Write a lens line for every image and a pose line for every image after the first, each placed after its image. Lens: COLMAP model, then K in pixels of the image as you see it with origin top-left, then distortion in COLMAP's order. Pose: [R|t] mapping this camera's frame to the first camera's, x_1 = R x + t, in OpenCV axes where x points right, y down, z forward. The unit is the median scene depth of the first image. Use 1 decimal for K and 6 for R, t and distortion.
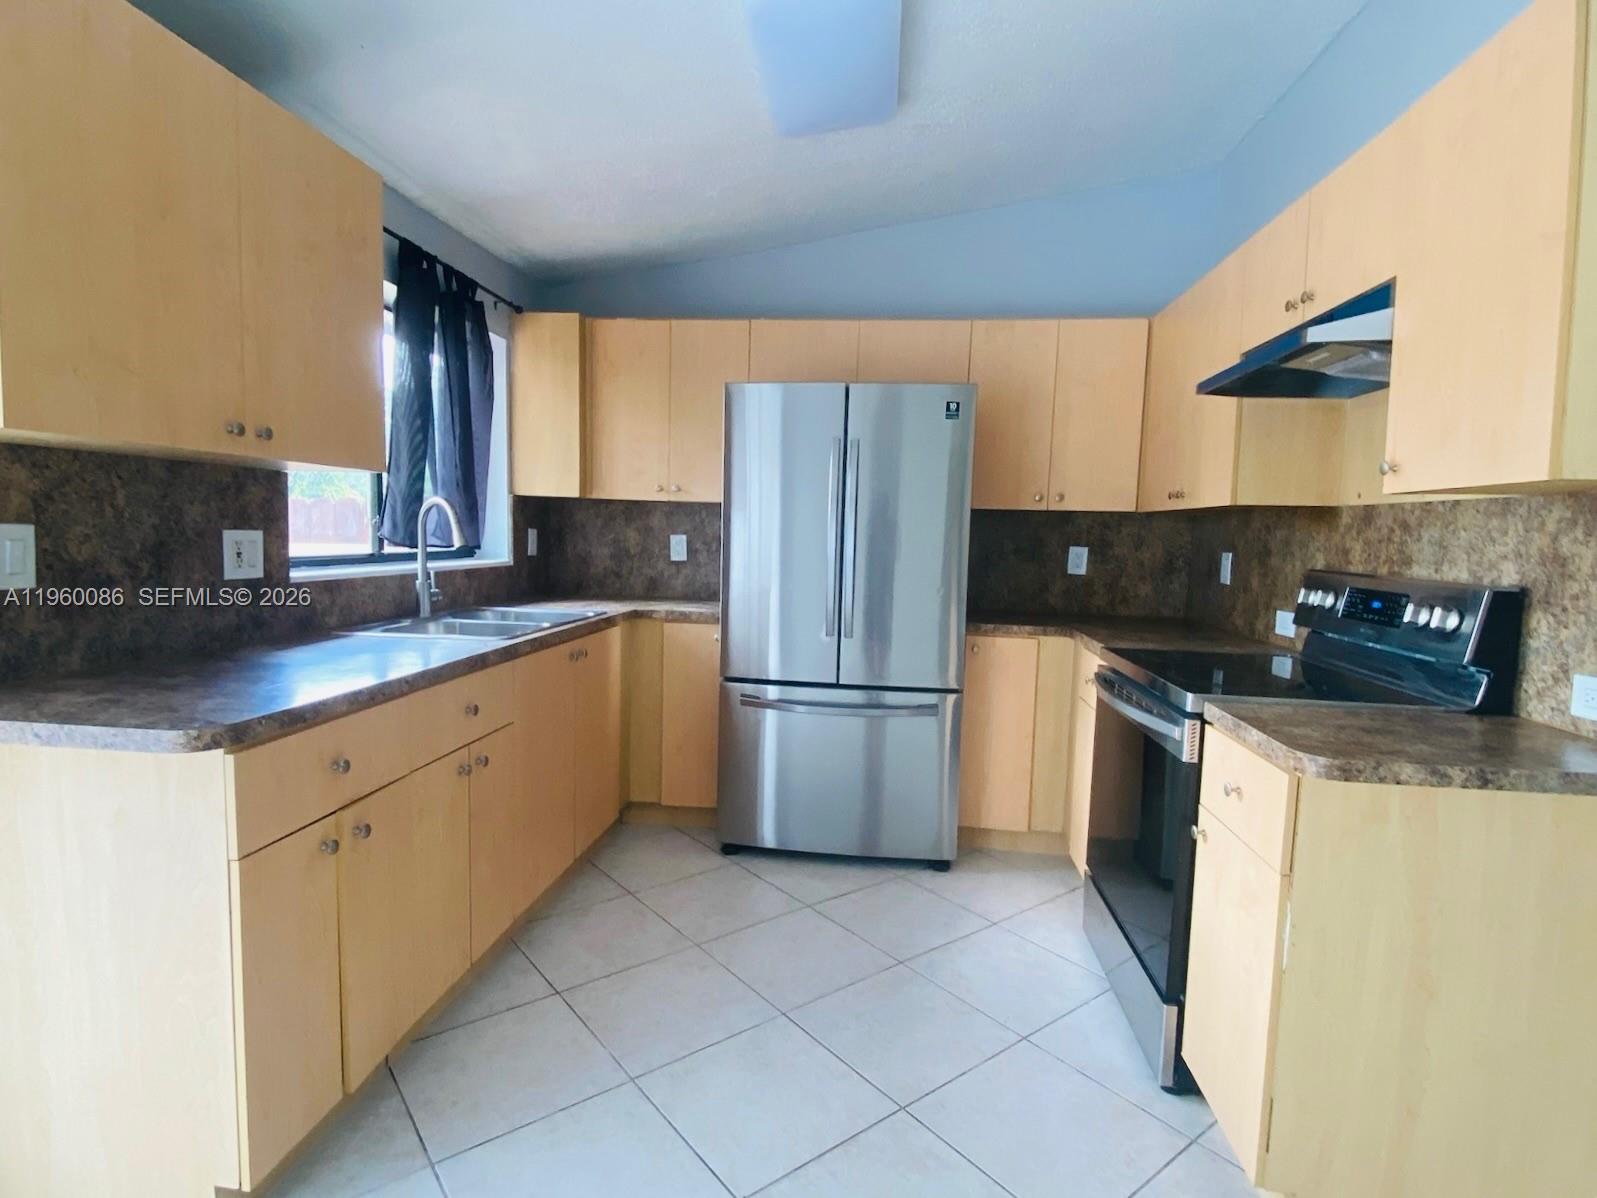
lens RADIAL K [[792.1, 0, 791.3], [0, 792.1, 605.2], [0, 0, 1]] dist [-0.016294, -0.000819]
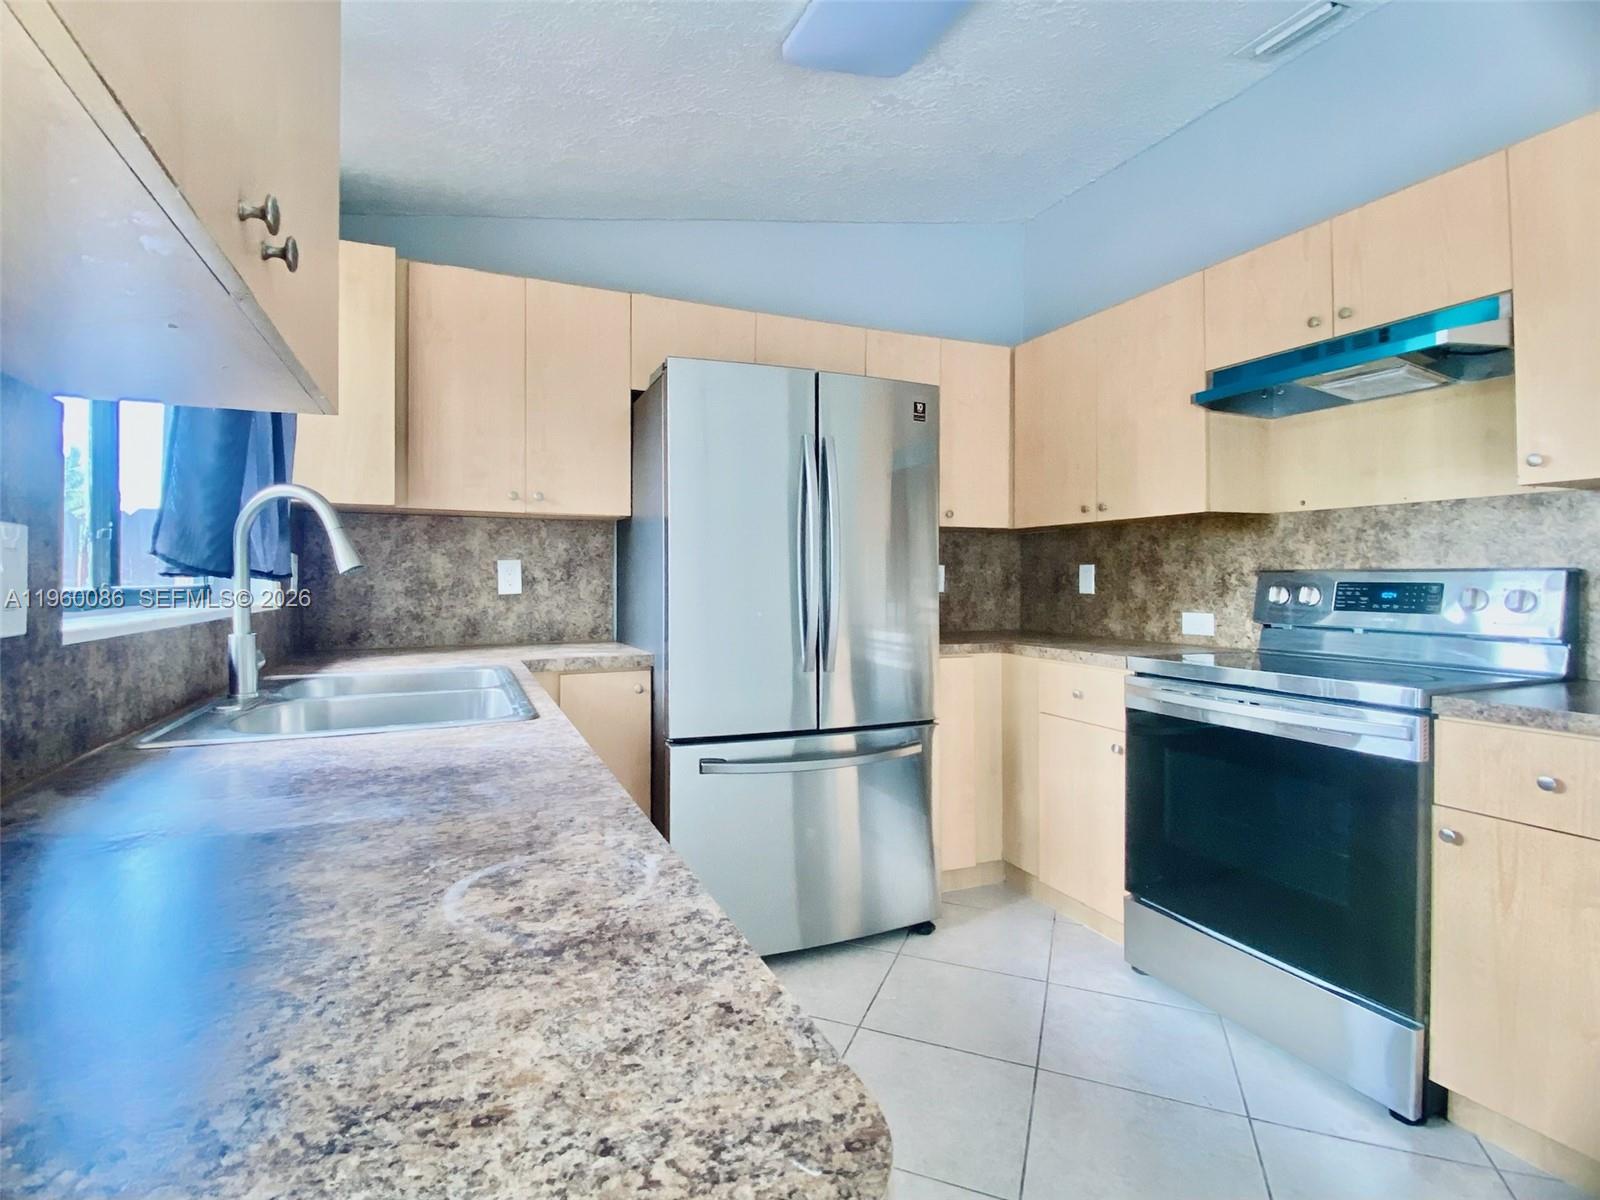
lens RADIAL K [[757.3, 0, 766.2], [0, 757.3, 595.9], [0, 0, 1]] dist [0.000134, -0.000944]
pose [[0.874628, -0.037438, 0.483346, -0.472290], [0.068099, 0.996616, -0.046033, -0.008856], [-0.479987, 0.073177, 0.874218, 0.421821]]
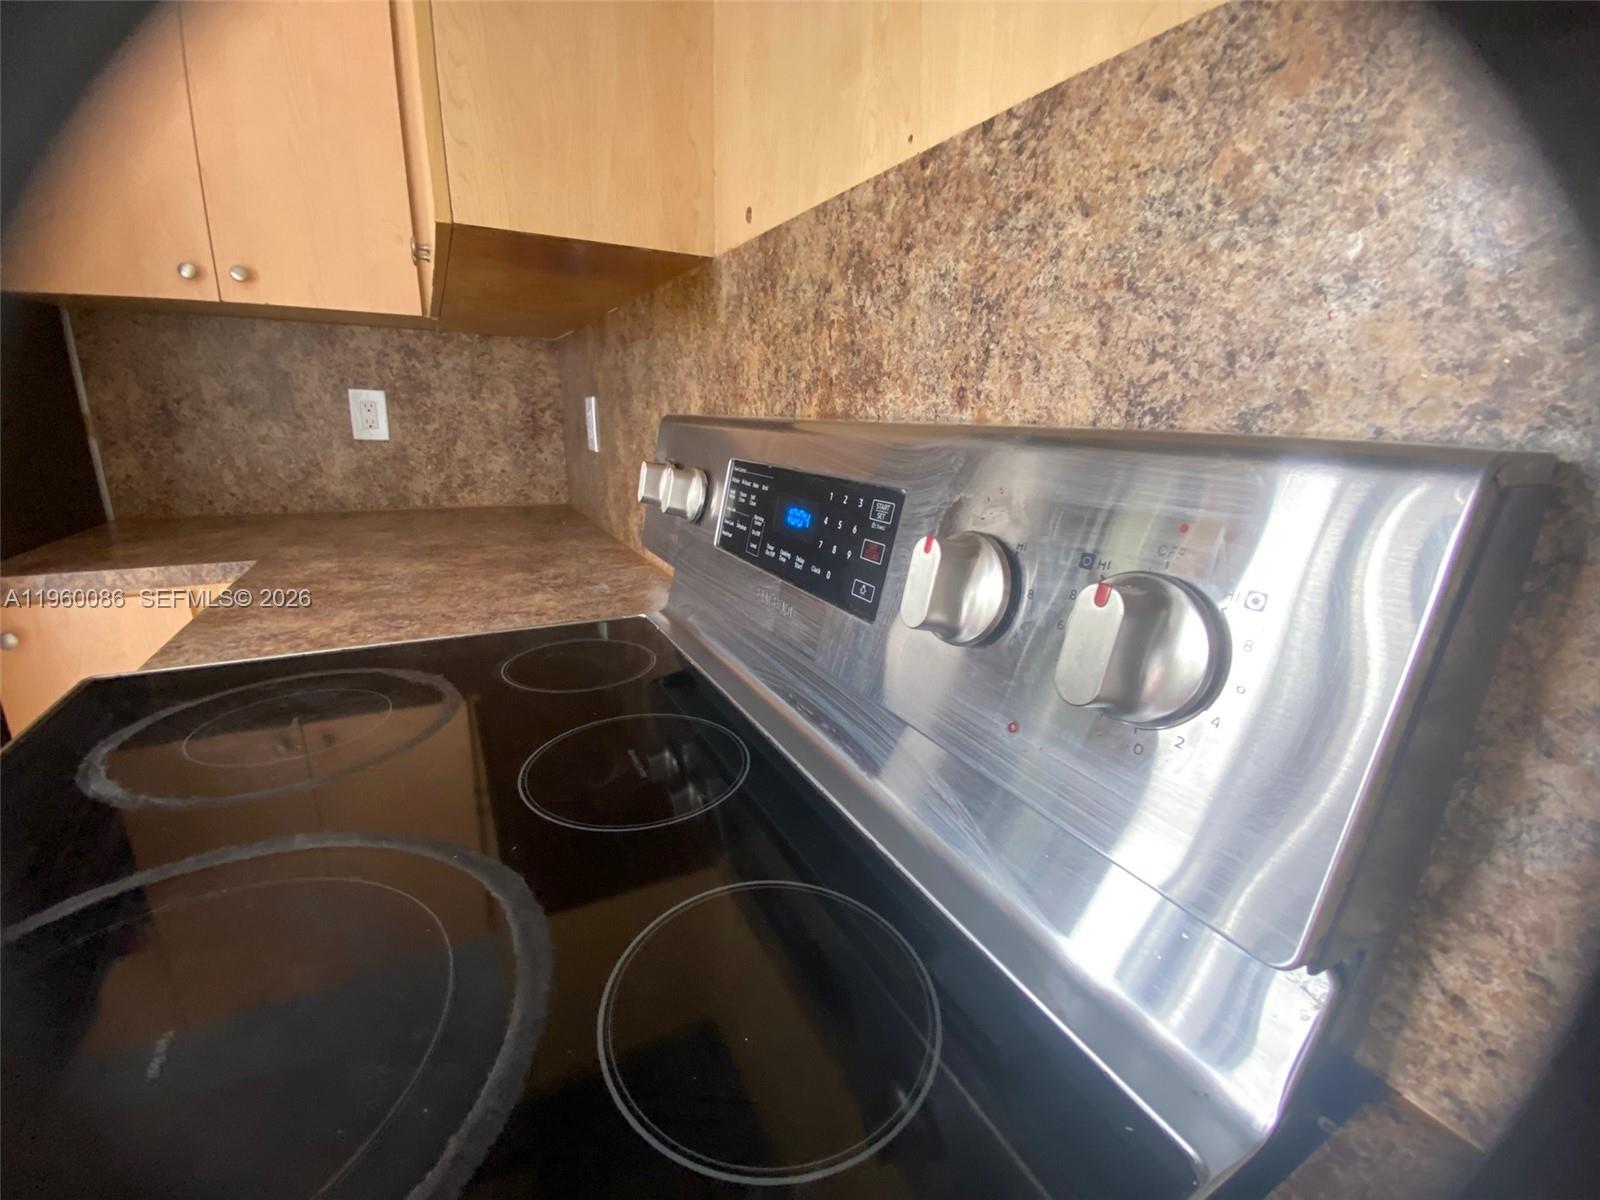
lens RADIAL K [[640.1, 0, 800.0], [0, 640.1, 600.0], [0, 0, 1]] dist [0.001043, -0.000138]
pose [[0.798462, -0.164859, 0.579033, 0.519634], [0.044494, 0.975306, 0.216328, -0.020755], [-0.600399, -0.146967, 0.786080, 0.695526]]
